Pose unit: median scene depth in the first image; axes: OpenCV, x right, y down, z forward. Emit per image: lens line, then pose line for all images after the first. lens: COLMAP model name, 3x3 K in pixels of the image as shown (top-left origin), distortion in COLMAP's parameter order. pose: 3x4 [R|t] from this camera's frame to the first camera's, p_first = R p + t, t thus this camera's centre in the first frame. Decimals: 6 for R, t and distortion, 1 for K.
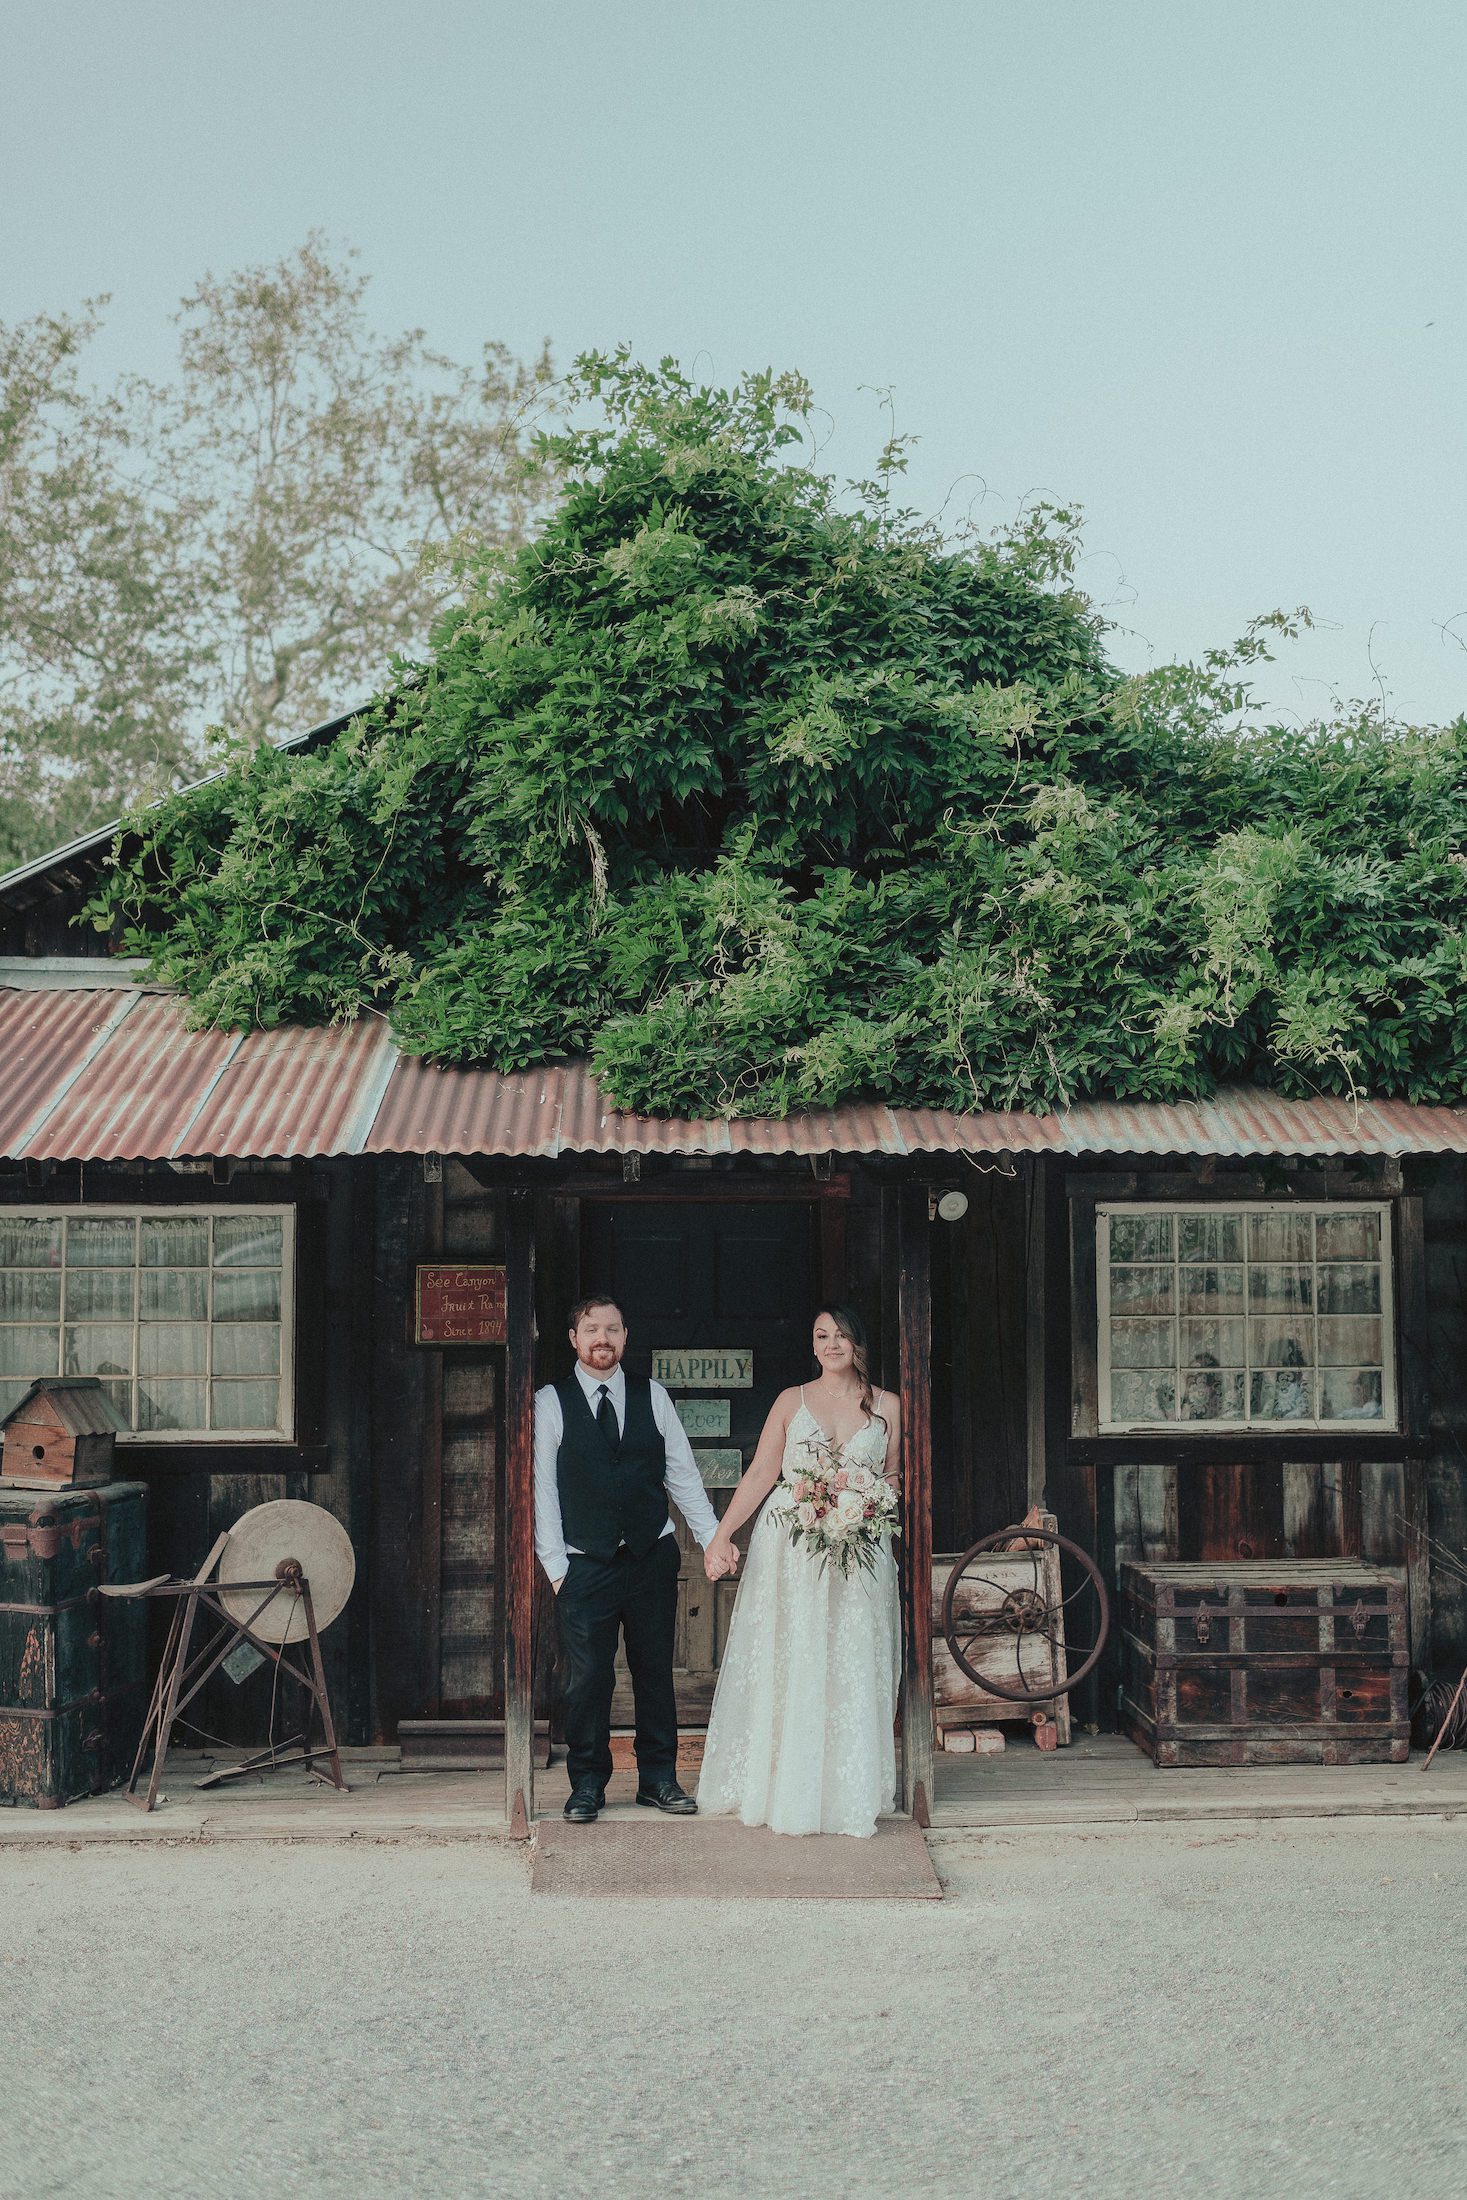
lens RADIAL K [[2132.1, 0, 733.5], [0, 2132.1, 1100.0], [0, 0, 1]] dist [-0.009961, -0.001425]
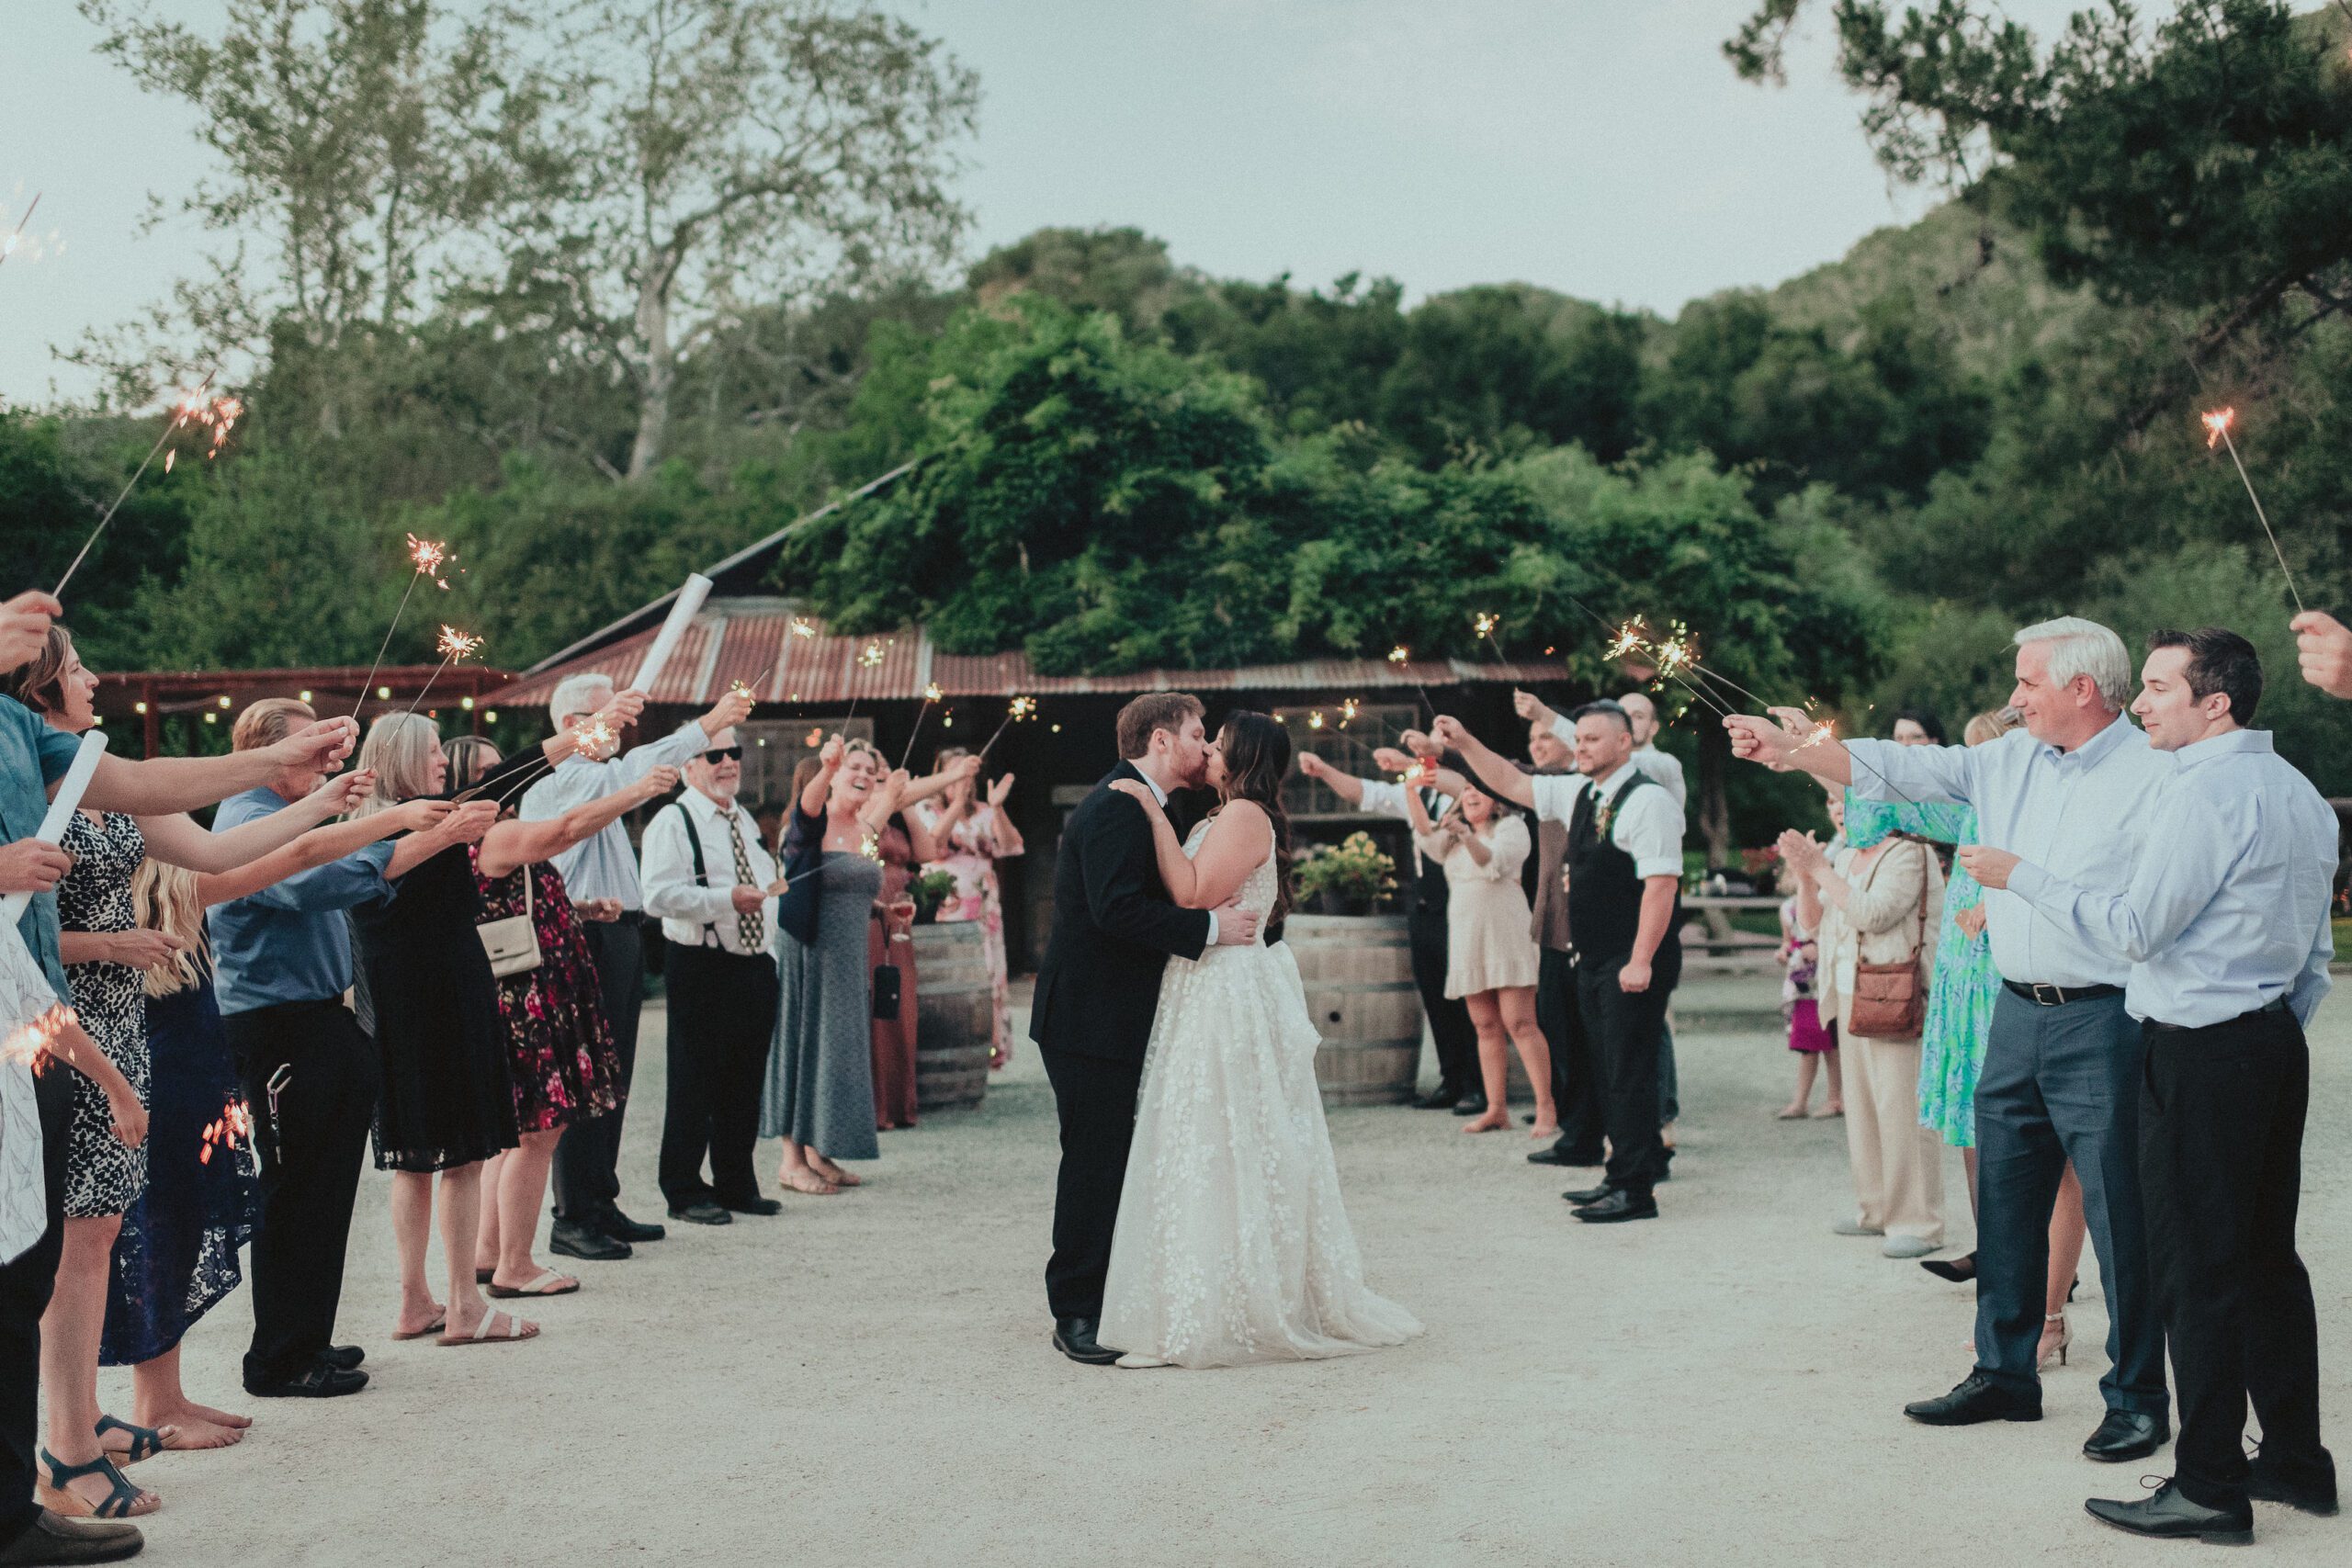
lens RADIAL K [[2279.1, 0, 1176.0], [0, 2279.1, 784.0], [0, 0, 1]] dist [-0.009961, -0.001425]
pose [[0.999532, -0.018591, 0.024312, 0.027673], [0.016951, 0.997675, 0.066010, -0.030159], [-0.025483, -0.065567, 0.997523, -1.234096]]
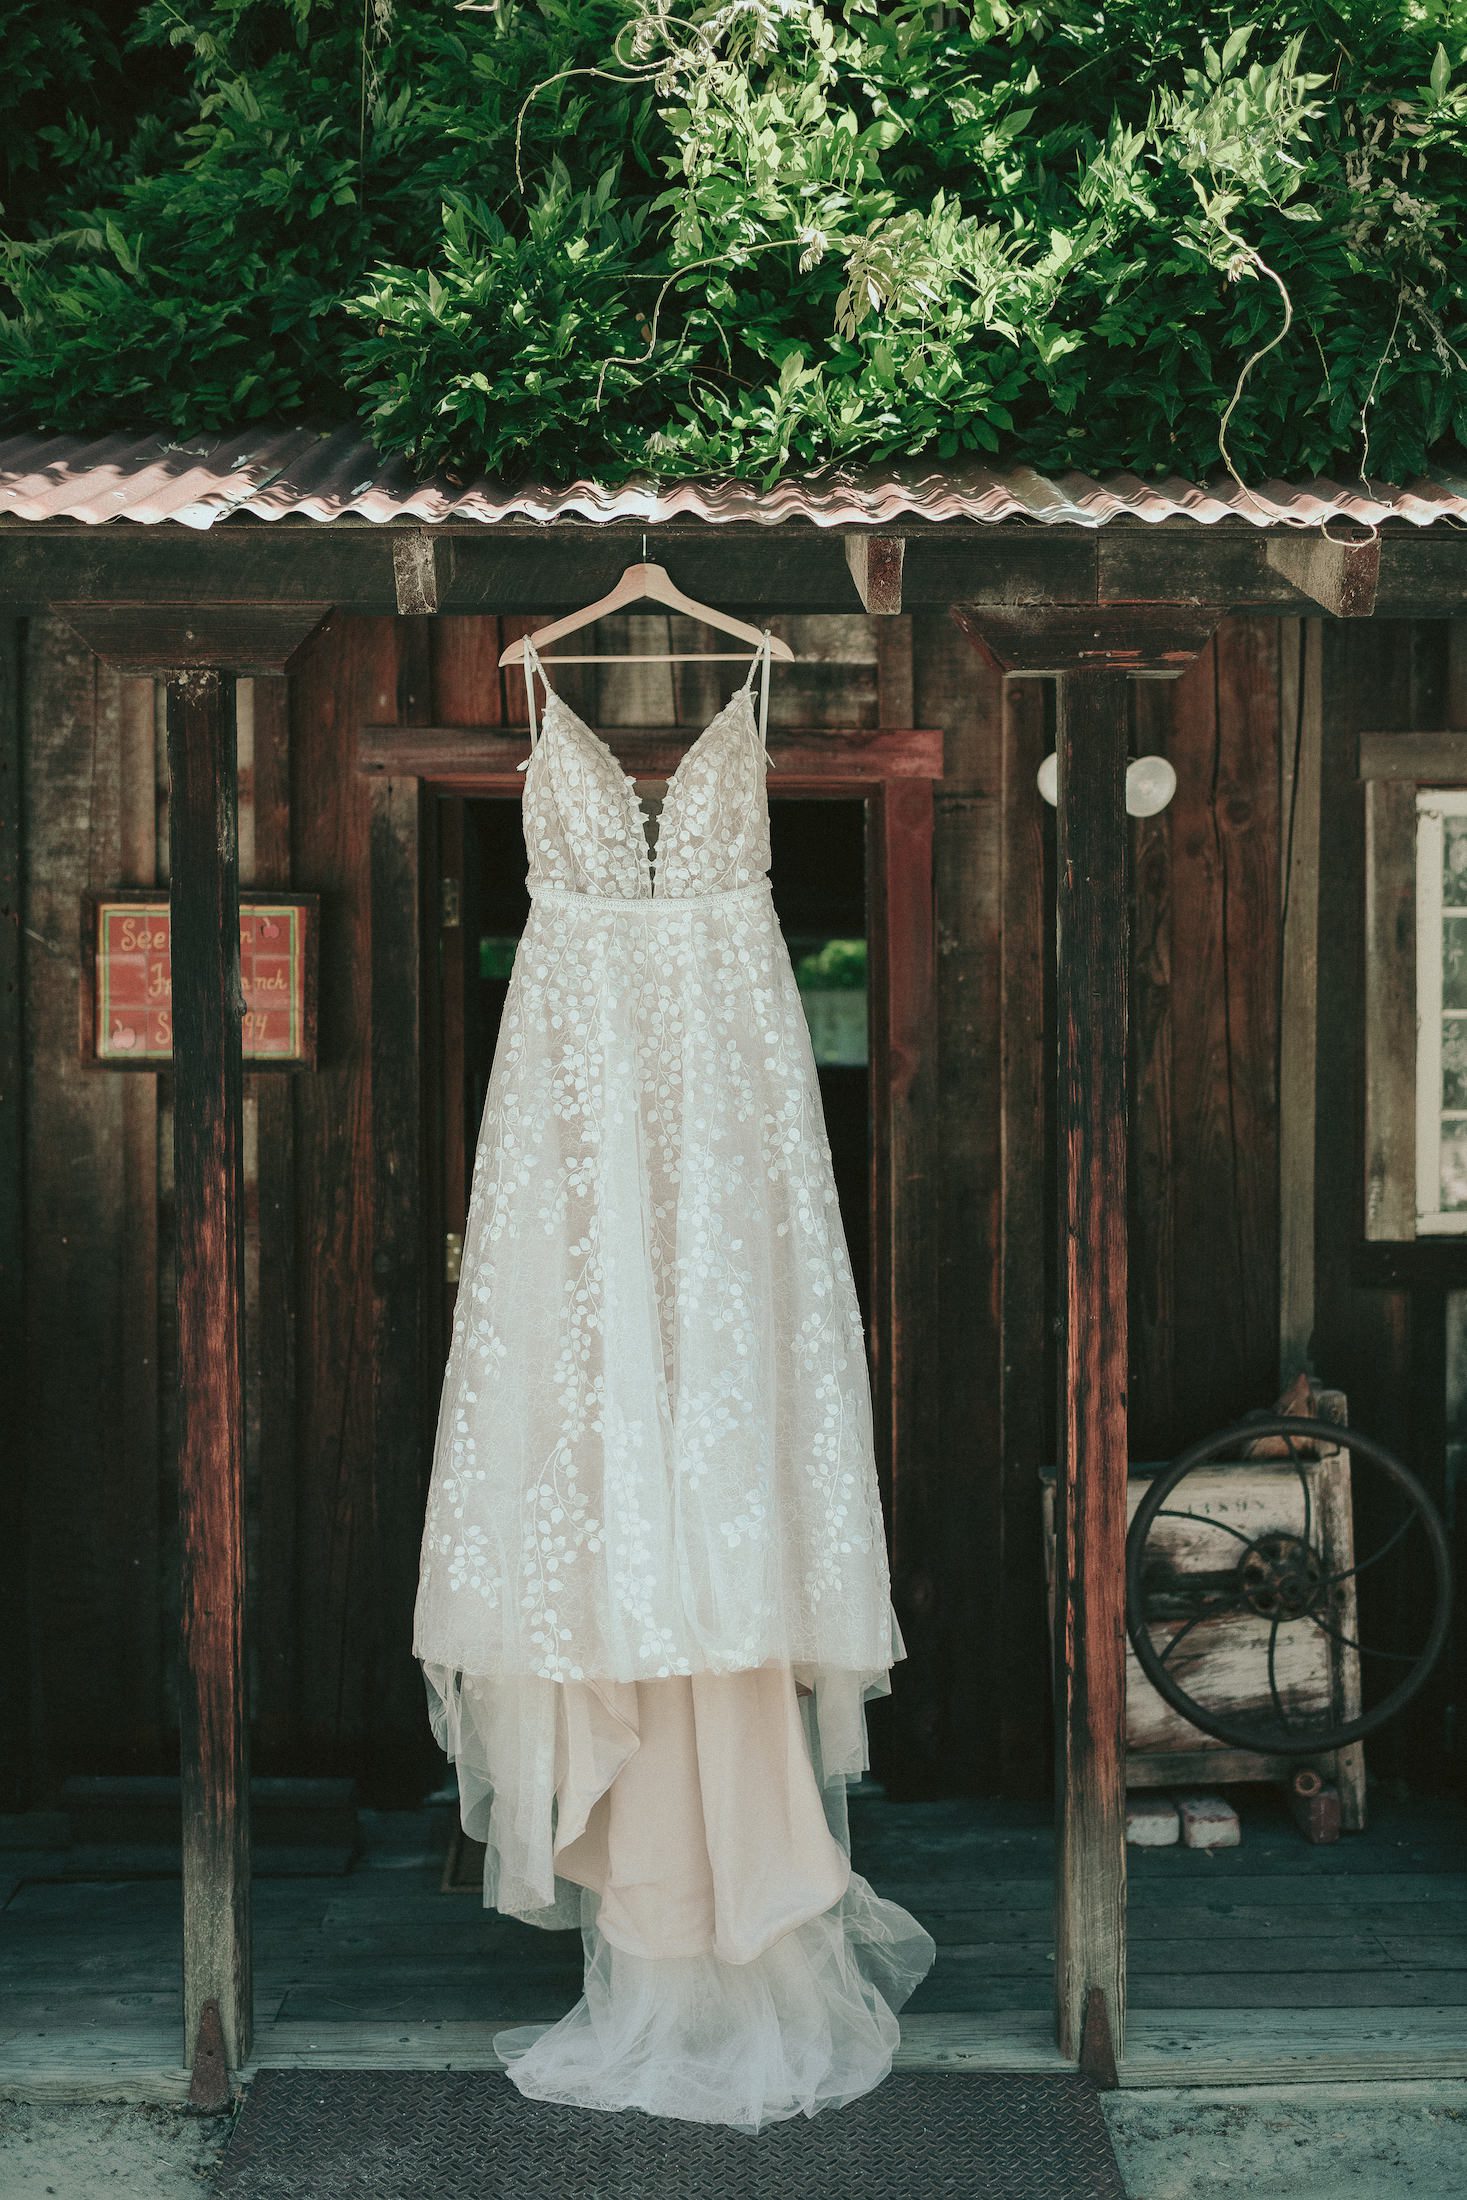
lens RADIAL K [[2132.1, 0, 733.5], [0, 2132.1, 1100.0], [0, 0, 1]] dist [-0.009961, -0.001425]
pose [[0.999400, 0.000857, -0.034635, 0.023365], [0.002243, 0.995996, 0.089368, 0.081774], [0.034573, -0.089392, 0.995396, 0.506631]]
